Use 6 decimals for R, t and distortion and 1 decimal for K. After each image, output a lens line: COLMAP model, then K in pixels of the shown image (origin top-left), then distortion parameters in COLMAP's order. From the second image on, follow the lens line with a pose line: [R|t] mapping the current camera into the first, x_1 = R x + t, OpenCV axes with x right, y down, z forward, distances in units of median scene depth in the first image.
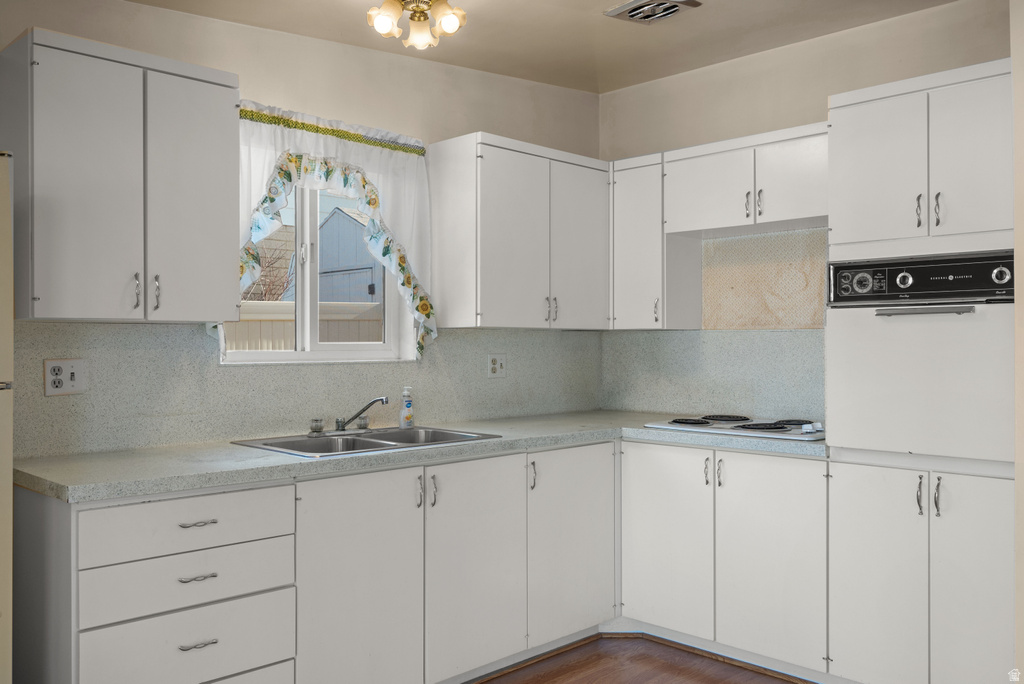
lens RADIAL K [[858.6, 0, 512.6], [0, 858.6, 334.0], [0, 0, 1]] dist [-0.010235, 0.008018]
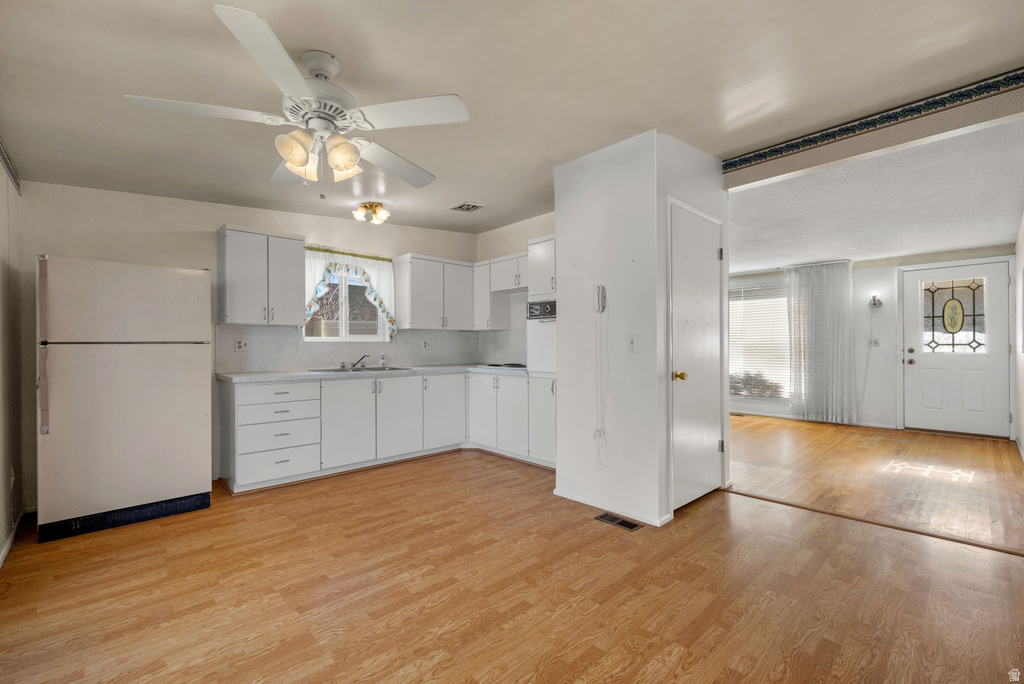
lens RADIAL K [[441.0, 0, 515.1], [0, 441.0, 346.0], [0, 0, 1]] dist [0.000625, 0.000536]
pose [[0.999532, -0.002990, -0.030448, 0.332908], [0.003300, 0.999943, 0.010136, 0.033900], [0.030416, -0.010232, 0.999485, -0.337096]]
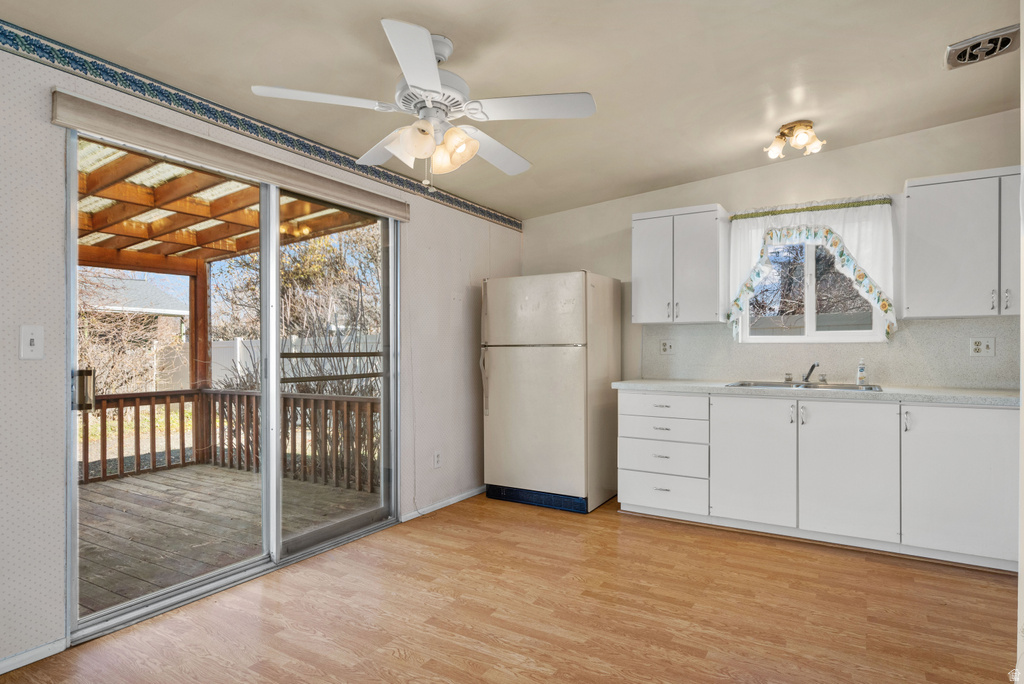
lens RADIAL K [[563.0, 0, 514.7], [0, 563.0, 347.8], [0, 0, 1]] dist [0.001543, -0.000034]
pose [[0.234782, -0.002112, -0.972046, 0.749160], [0.008572, 0.999963, -0.000103, 0.038630], [0.972010, -0.008308, 0.234792, 0.159063]]
